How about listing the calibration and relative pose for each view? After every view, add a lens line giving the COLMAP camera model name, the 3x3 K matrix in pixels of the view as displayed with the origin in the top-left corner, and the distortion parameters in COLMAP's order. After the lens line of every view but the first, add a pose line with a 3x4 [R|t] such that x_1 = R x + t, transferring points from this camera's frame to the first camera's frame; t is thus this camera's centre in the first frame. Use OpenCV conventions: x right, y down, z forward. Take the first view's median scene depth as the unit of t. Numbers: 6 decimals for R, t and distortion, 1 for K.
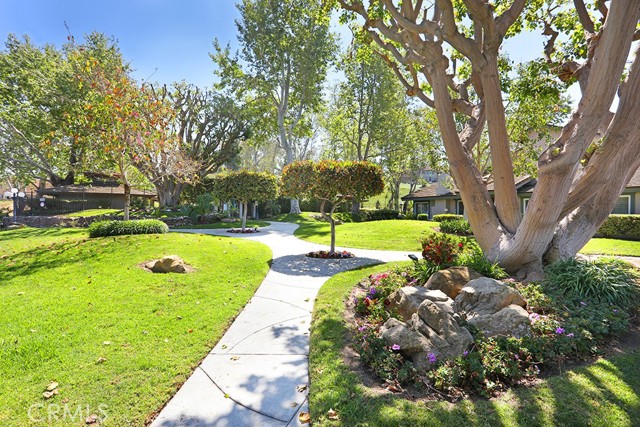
lens RADIAL K [[326.2, 0, 319.6], [0, 326.2, 211.9], [0, 0, 1]] dist [-0.003549, -0.000147]
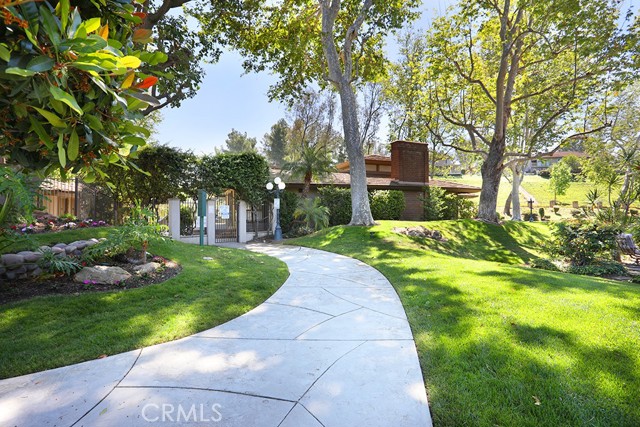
lens RADIAL K [[326.2, 0, 320.9], [0, 326.2, 211.1], [0, 0, 1]] dist [-0.003549, -0.000147]
pose [[0.985012, -0.007347, -0.172329, -0.052134], [0.006671, 0.999968, -0.004506, -0.012859], [0.172356, 0.003289, 0.985029, 0.553029]]
